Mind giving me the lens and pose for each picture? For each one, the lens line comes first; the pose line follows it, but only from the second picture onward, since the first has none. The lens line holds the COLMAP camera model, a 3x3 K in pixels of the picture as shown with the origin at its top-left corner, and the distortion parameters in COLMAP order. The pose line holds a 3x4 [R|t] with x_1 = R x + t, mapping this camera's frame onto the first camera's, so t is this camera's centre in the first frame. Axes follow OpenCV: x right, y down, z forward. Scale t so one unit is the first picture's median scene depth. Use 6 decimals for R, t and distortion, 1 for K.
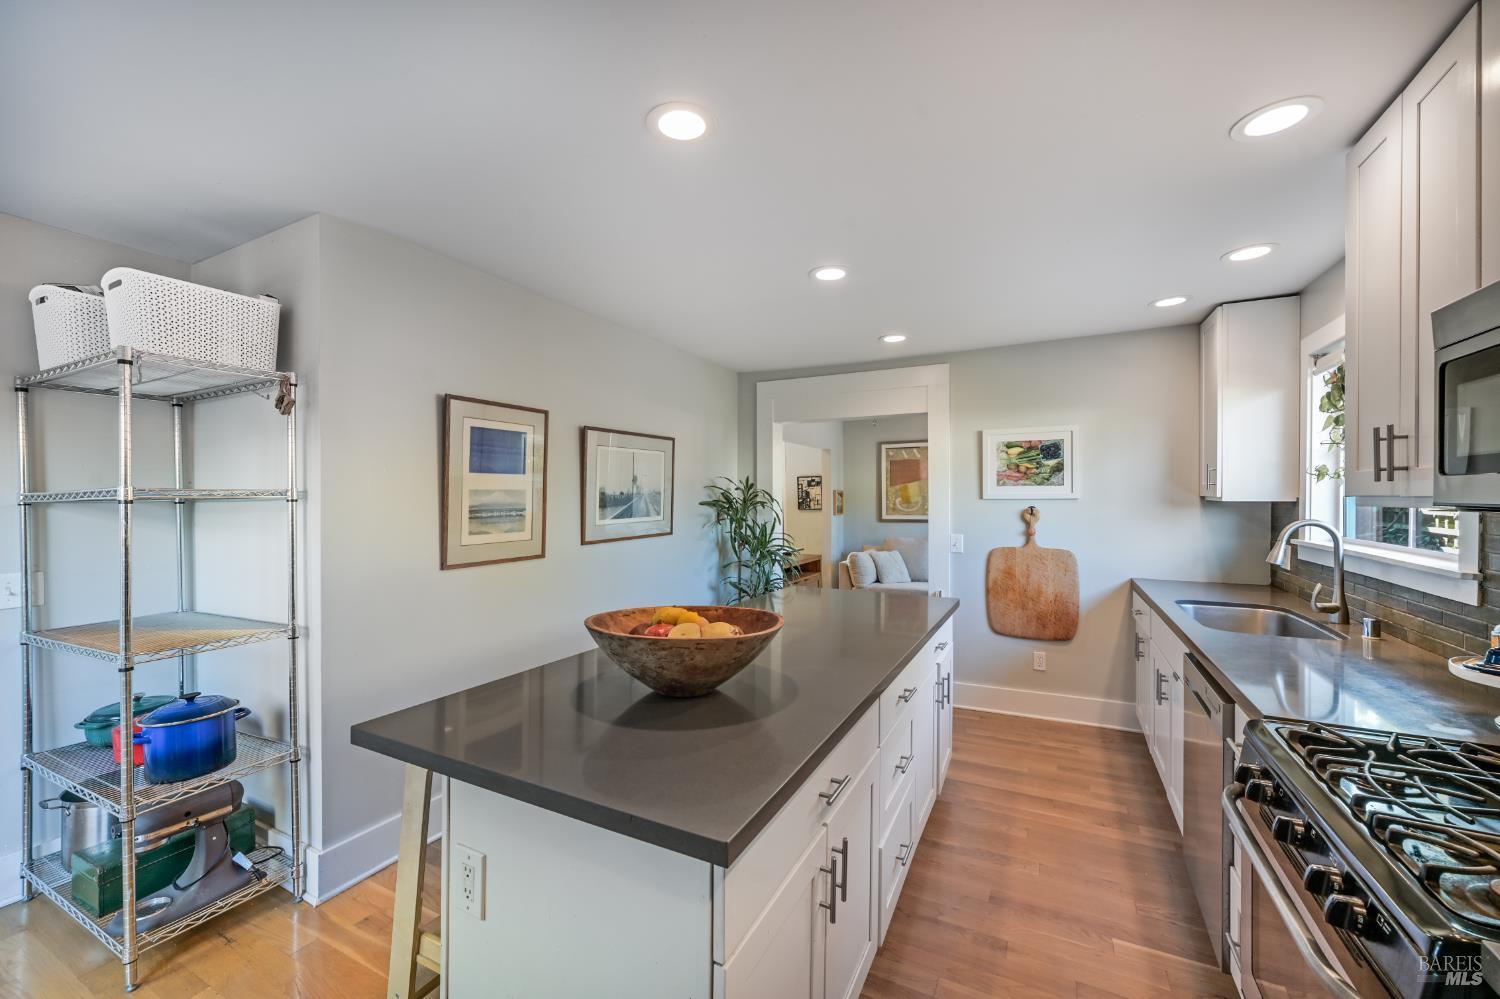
lens RADIAL K [[605.5, 0, 753.5], [0, 605.5, 496.8], [0, 0, 1]] dist [0.001602, -0.000284]
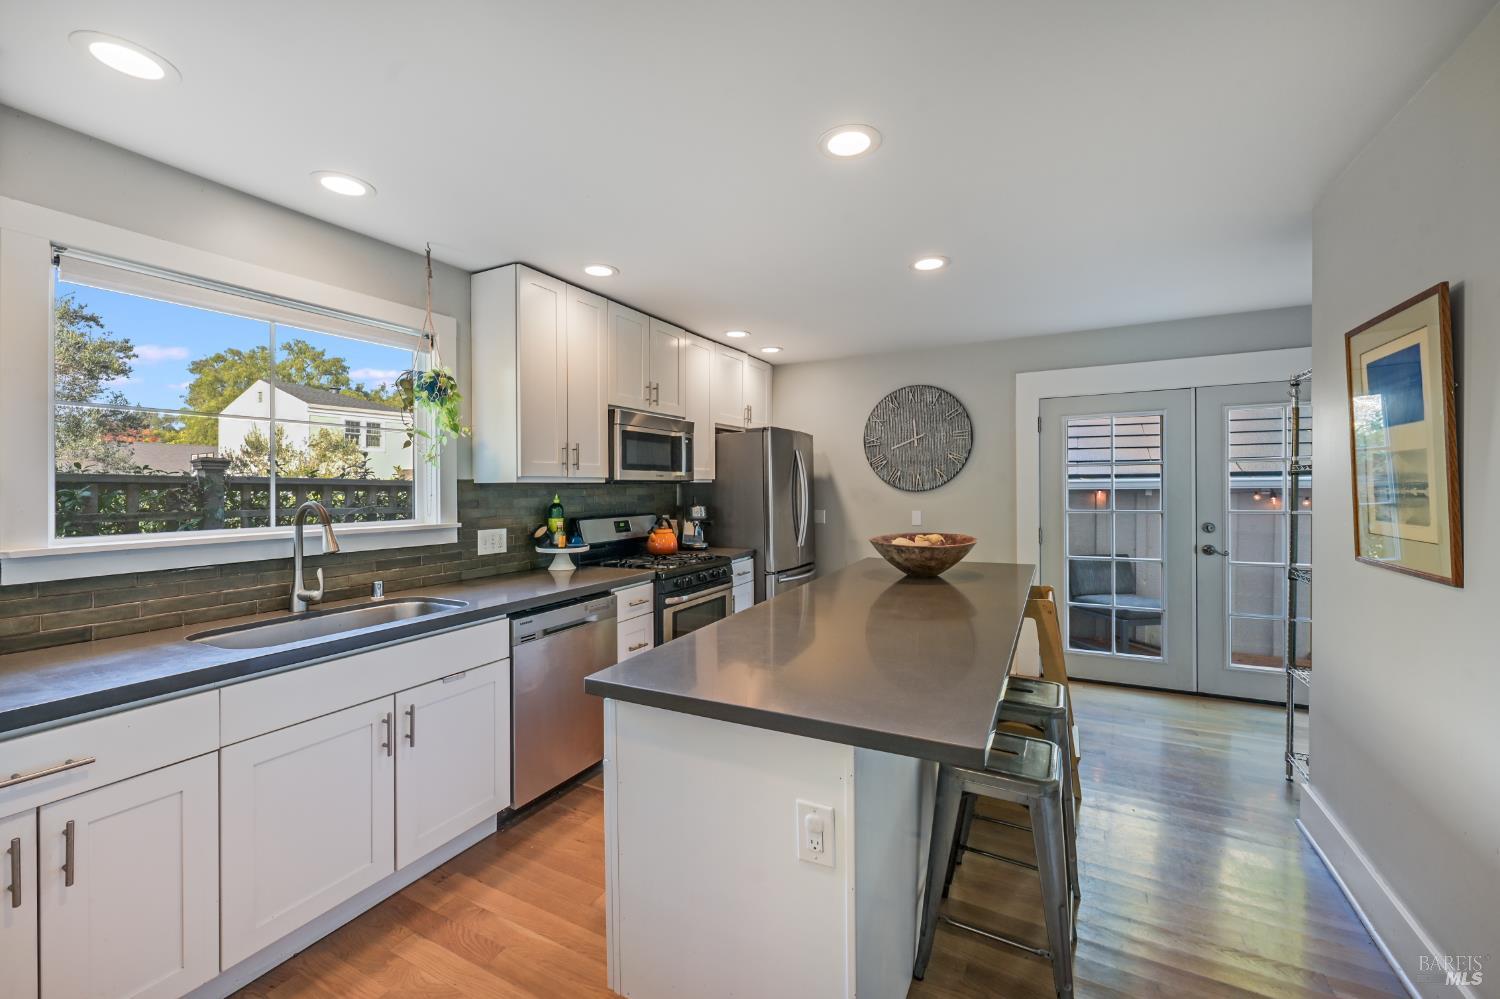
lens RADIAL K [[605.5, 0, 756.8], [0, 605.5, 490.9], [0, 0, 1]] dist [0.001602, -0.000284]
pose [[-0.999946, 0.009763, 0.003612, 0.150229], [0.009808, 0.999873, 0.012596, 0.010023], [-0.003489, 0.012631, -0.999914, 1.152064]]
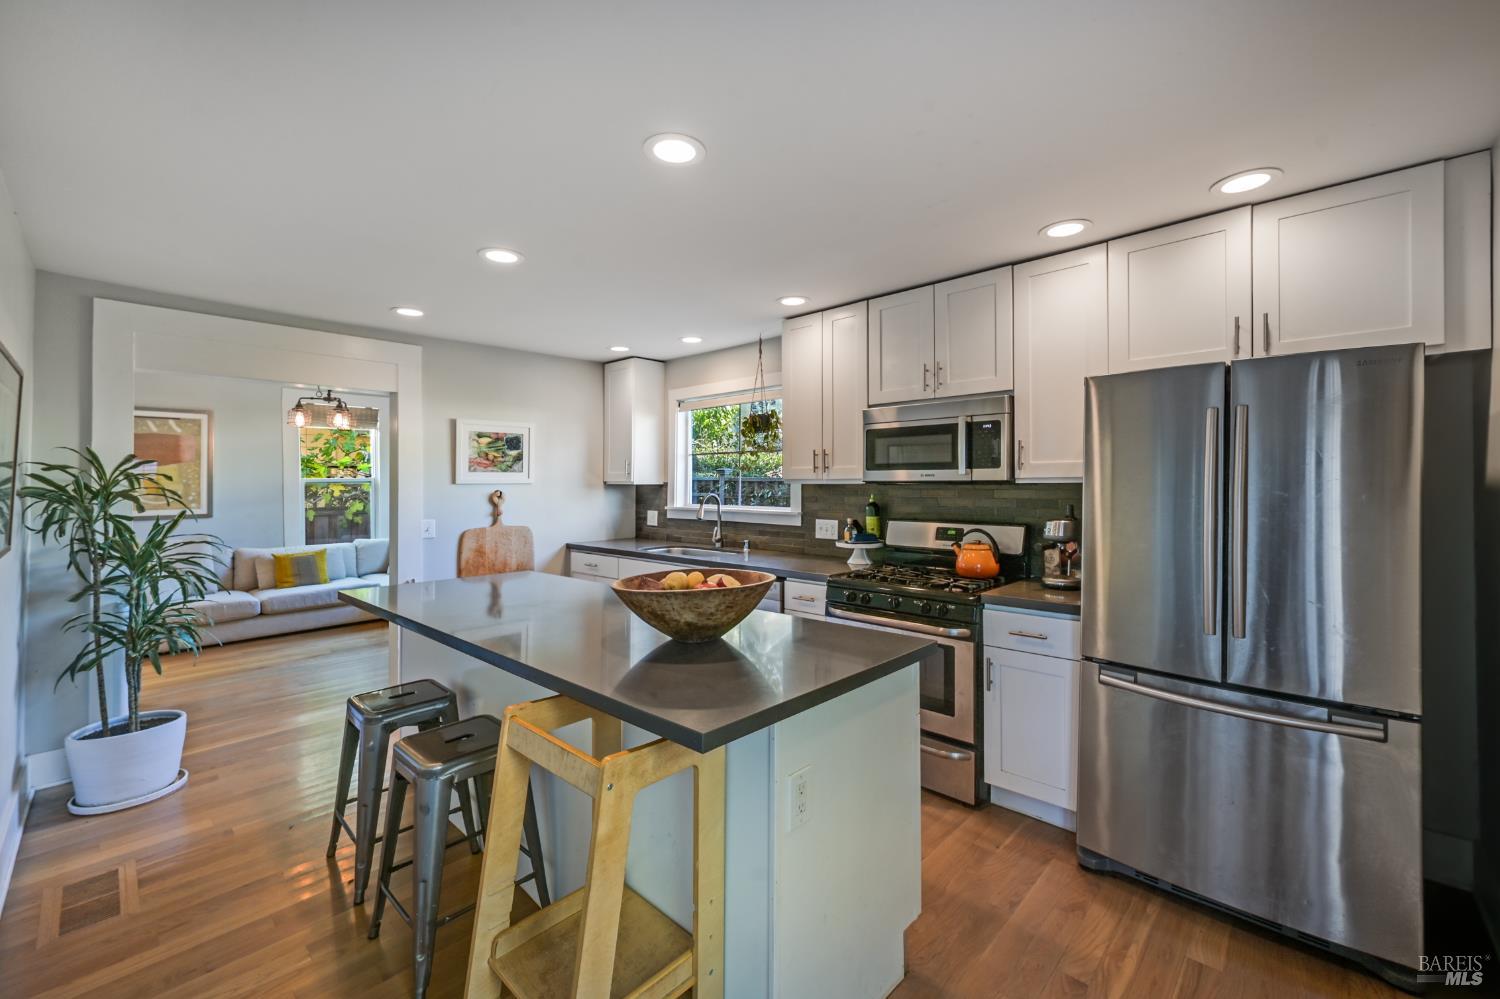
lens RADIAL K [[605.5, 0, 750.3], [0, 605.5, 481.1], [0, 0, 1]] dist [0.001602, -0.000284]
pose [[0.277429, 0.007810, 0.960714, -0.498435], [0.003696, 0.999951, -0.009196, 0.010666], [-0.960739, 0.006102, 0.277386, 0.226222]]
